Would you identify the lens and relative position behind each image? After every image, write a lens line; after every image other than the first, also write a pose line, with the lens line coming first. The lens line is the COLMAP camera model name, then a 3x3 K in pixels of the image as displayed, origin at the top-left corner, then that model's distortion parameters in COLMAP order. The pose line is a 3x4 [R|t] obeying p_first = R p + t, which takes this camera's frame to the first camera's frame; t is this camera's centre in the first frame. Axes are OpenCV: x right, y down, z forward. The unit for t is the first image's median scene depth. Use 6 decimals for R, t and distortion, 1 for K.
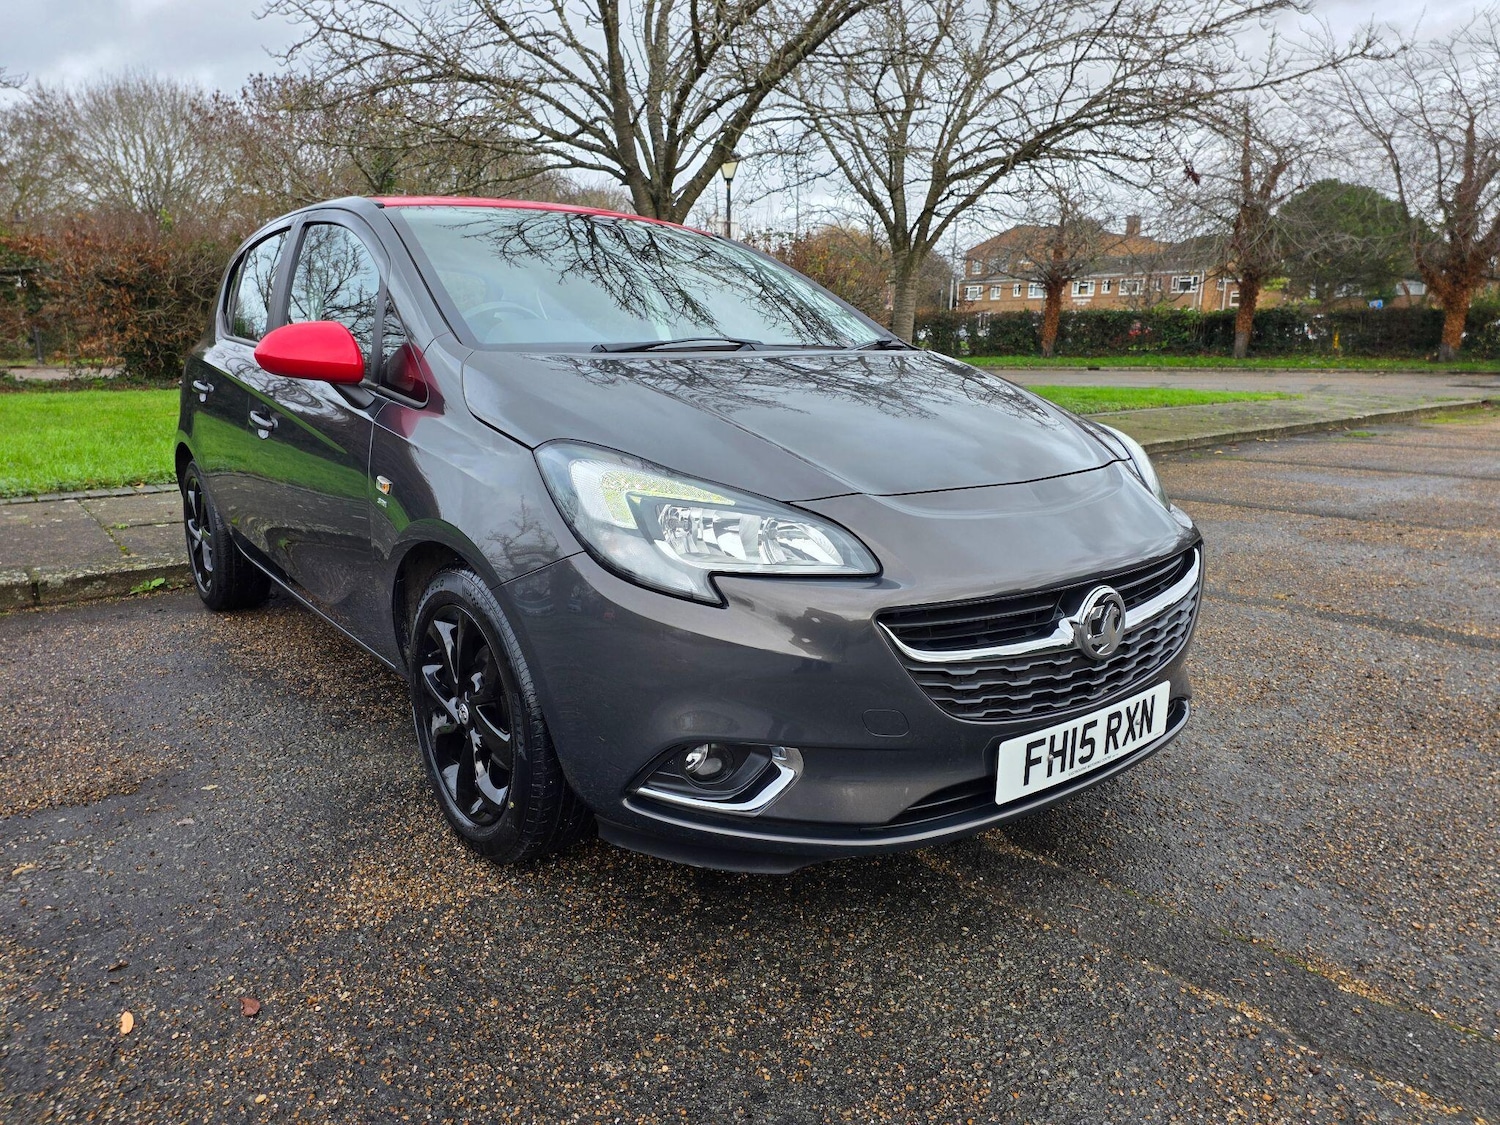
lens RADIAL K [[995.0, 0, 753.9], [0, 995.0, 561.7], [0, 0, 1]] dist [0.041677, -0.021976]
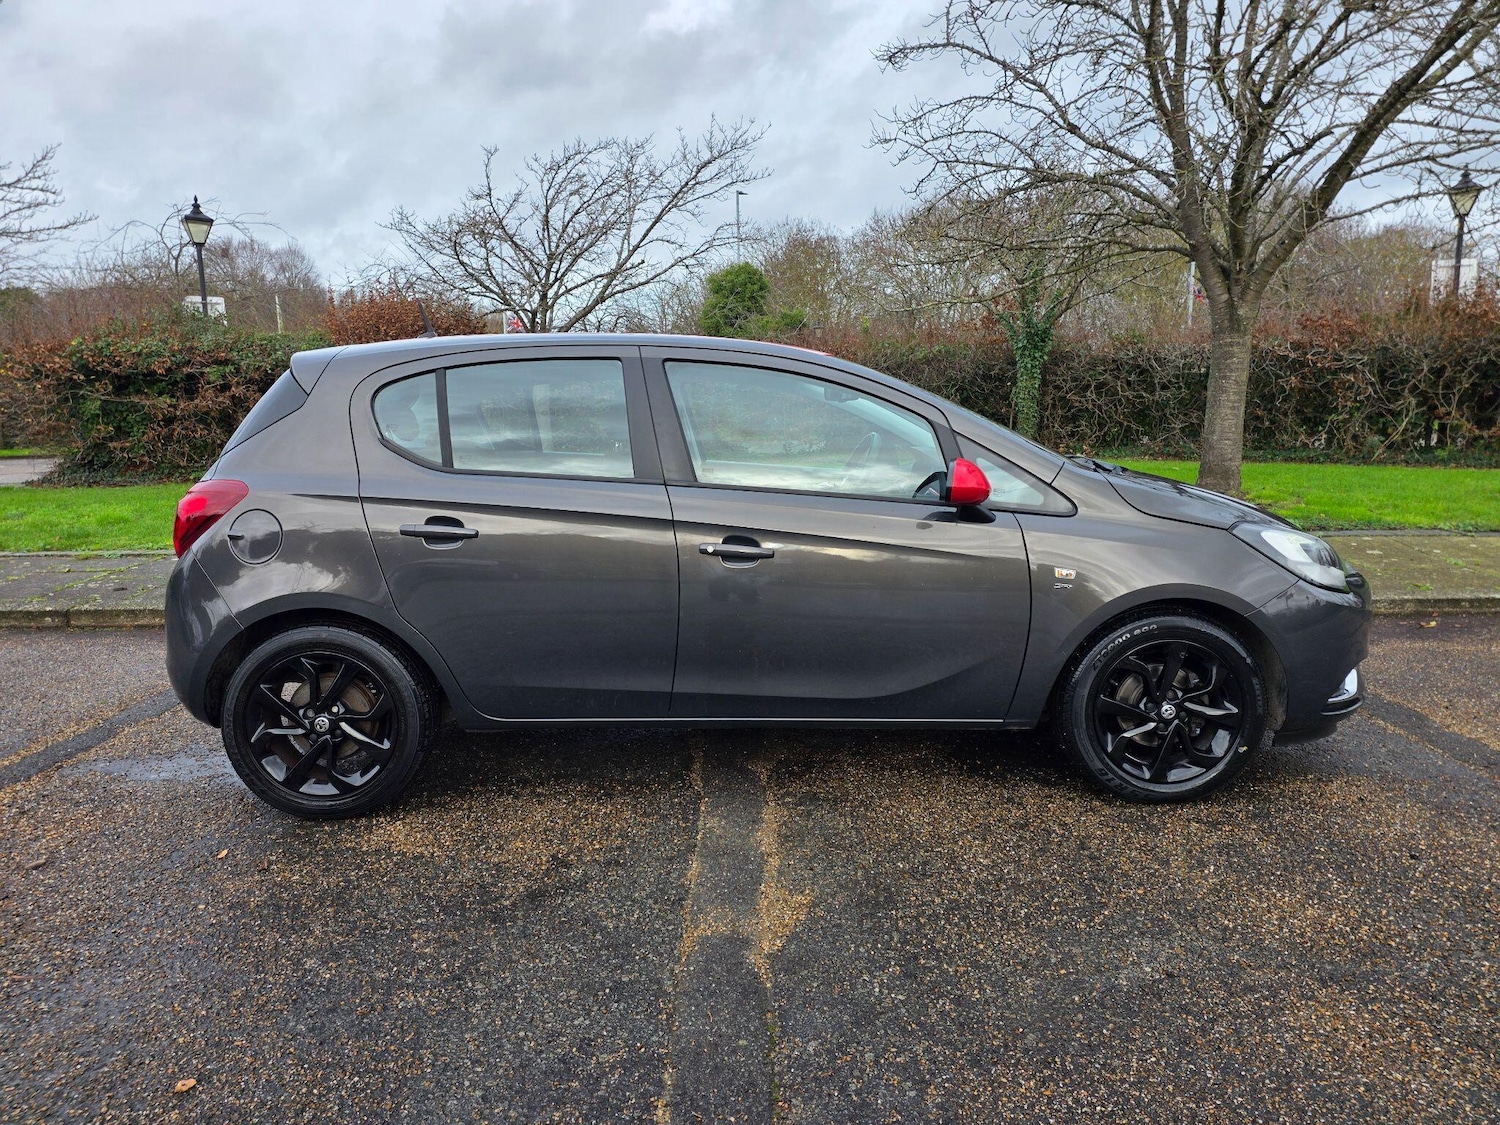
lens RADIAL K [[990.3, 0, 746.8], [0, 990.3, 558.2], [0, 0, 1]] dist [0.057119, -0.039544]
pose [[0.752893, 0.082490, -0.652953, 0.235870], [-0.125274, 0.991938, -0.019133, -0.030573], [0.646110, 0.096203, 0.757157, 0.035740]]
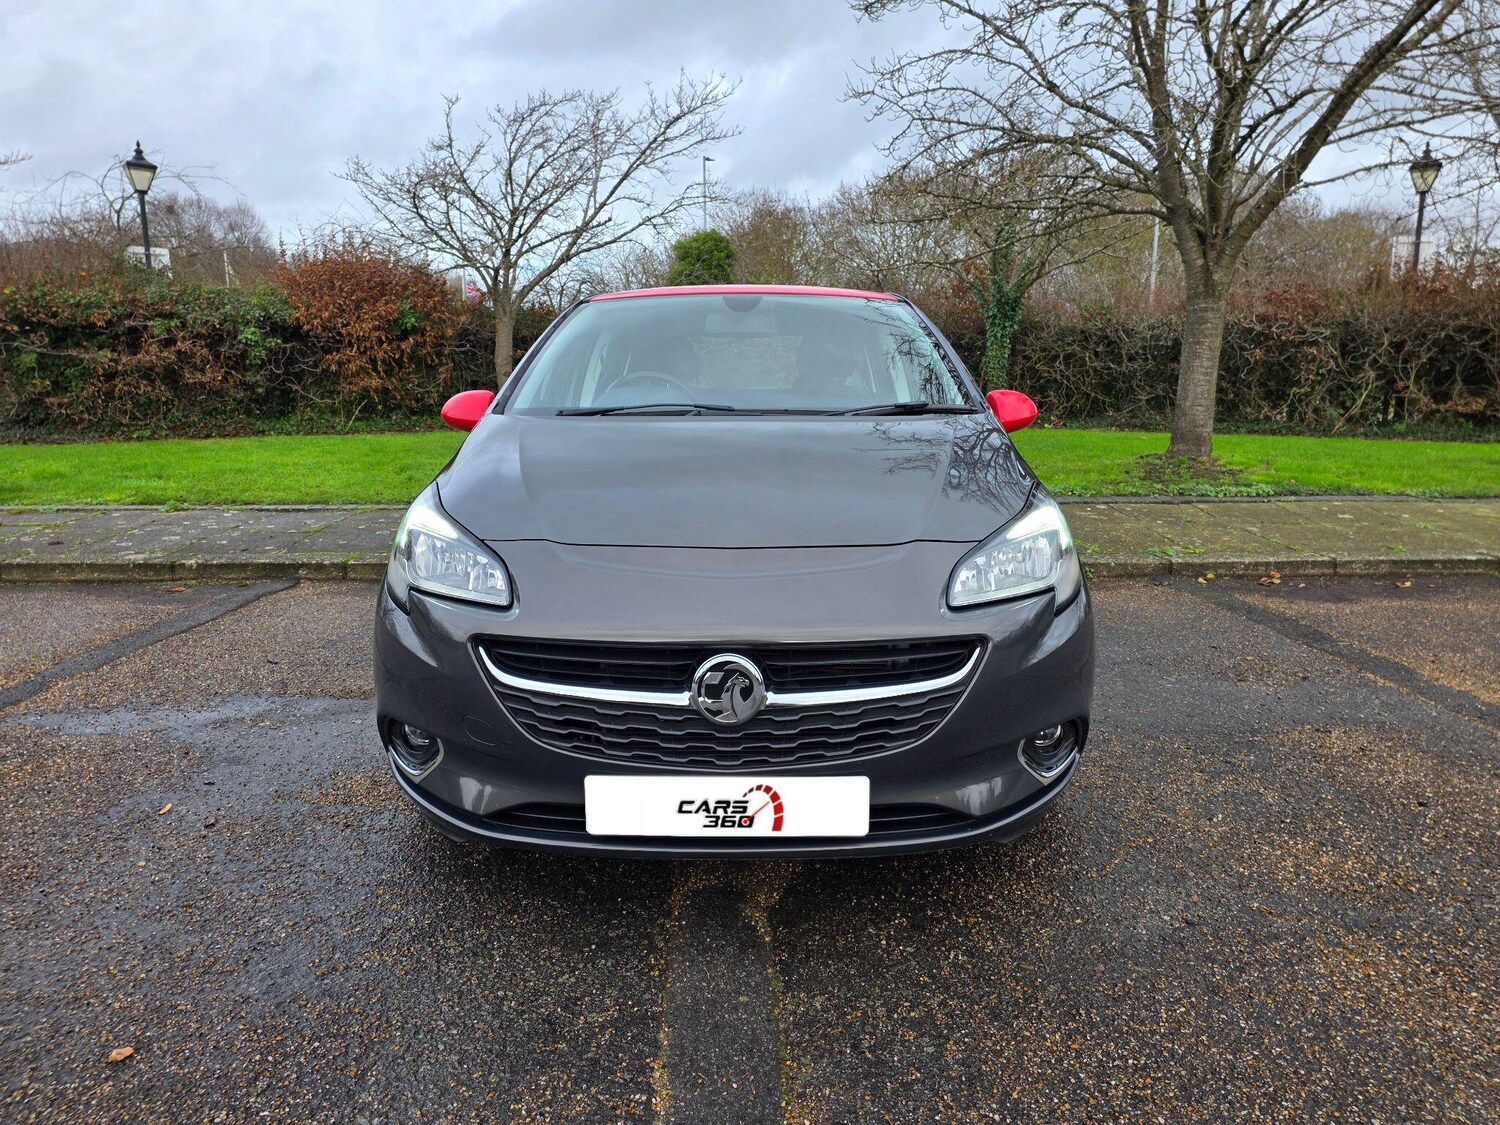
lens RADIAL K [[993.3, 0, 755.8], [0, 993.3, 553.9], [0, 0, 1]] dist [0.049673, -0.034205]
pose [[0.781377, 0.101325, -0.615779, 0.216498], [-0.131513, 0.991307, -0.003762, -0.016940], [0.610045, 0.083922, 0.787910, 0.046955]]
